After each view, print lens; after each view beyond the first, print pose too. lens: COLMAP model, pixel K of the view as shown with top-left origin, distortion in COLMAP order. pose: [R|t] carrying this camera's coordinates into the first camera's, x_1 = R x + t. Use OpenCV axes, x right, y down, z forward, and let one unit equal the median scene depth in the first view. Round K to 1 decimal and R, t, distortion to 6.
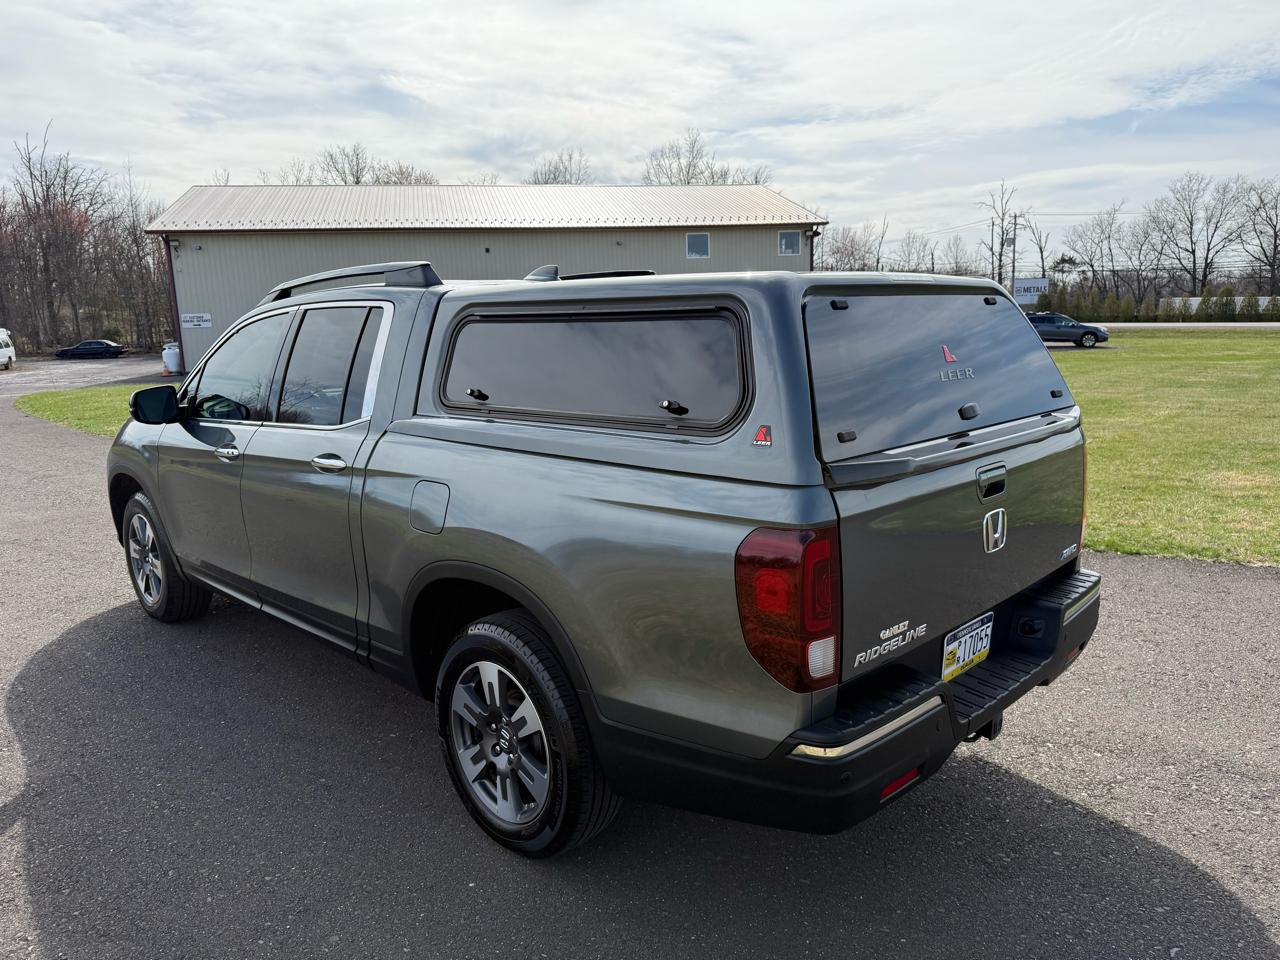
lens RADIAL K [[904.0, 0, 639.6], [0, 904.0, 489.5], [0, 0, 1]] dist [0.037056, -0.044539]
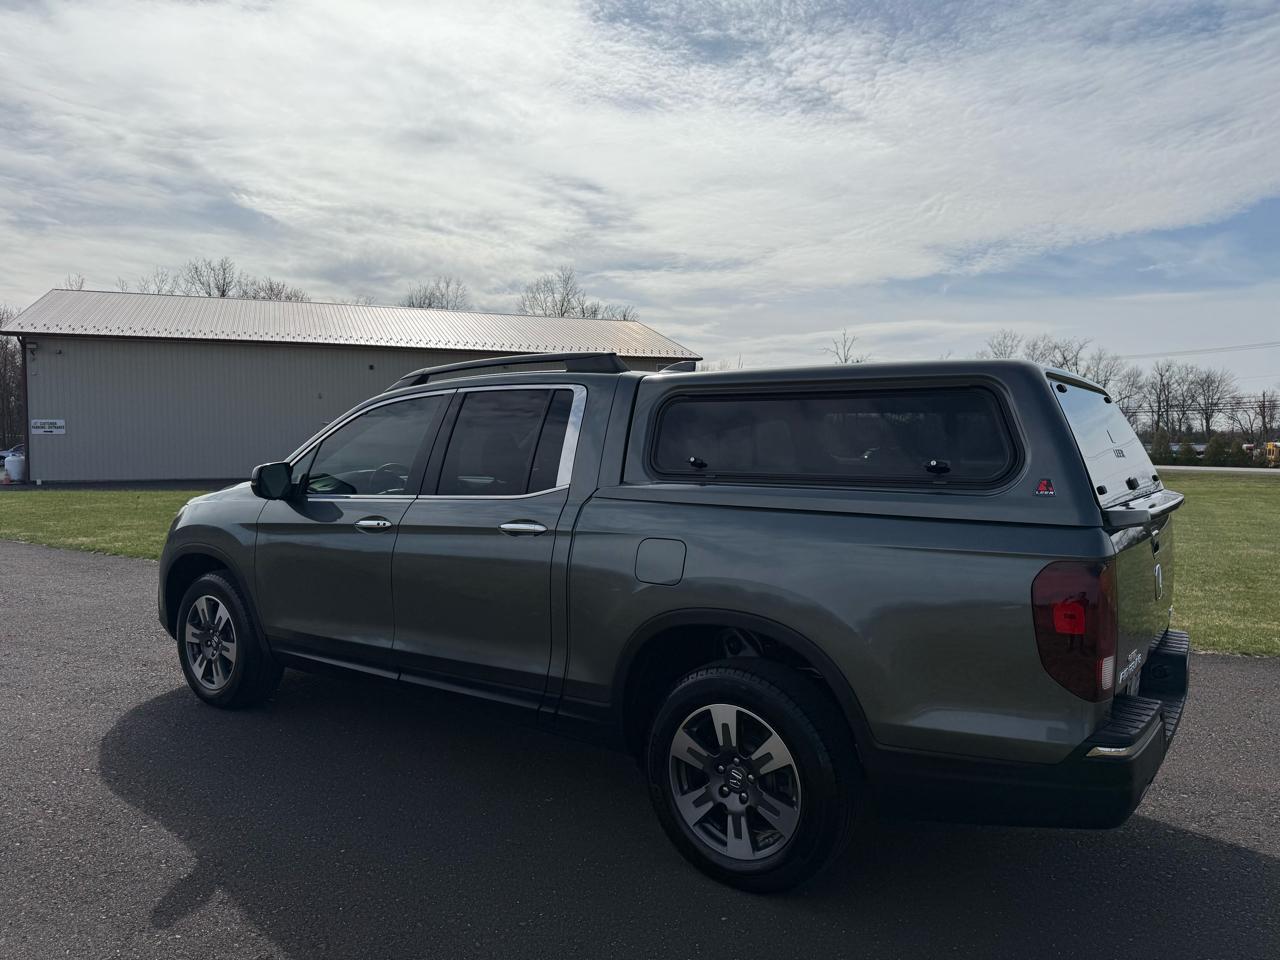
lens RADIAL K [[904.0, 0, 634.8], [0, 904.0, 489.5], [0, 0, 1]] dist [0.037056, -0.044539]
pose [[0.987800, 0.024010, 0.153864, -0.429145], [-0.002758, 0.990585, -0.136873, 0.080690], [-0.155701, 0.134779, 0.978566, -0.077044]]
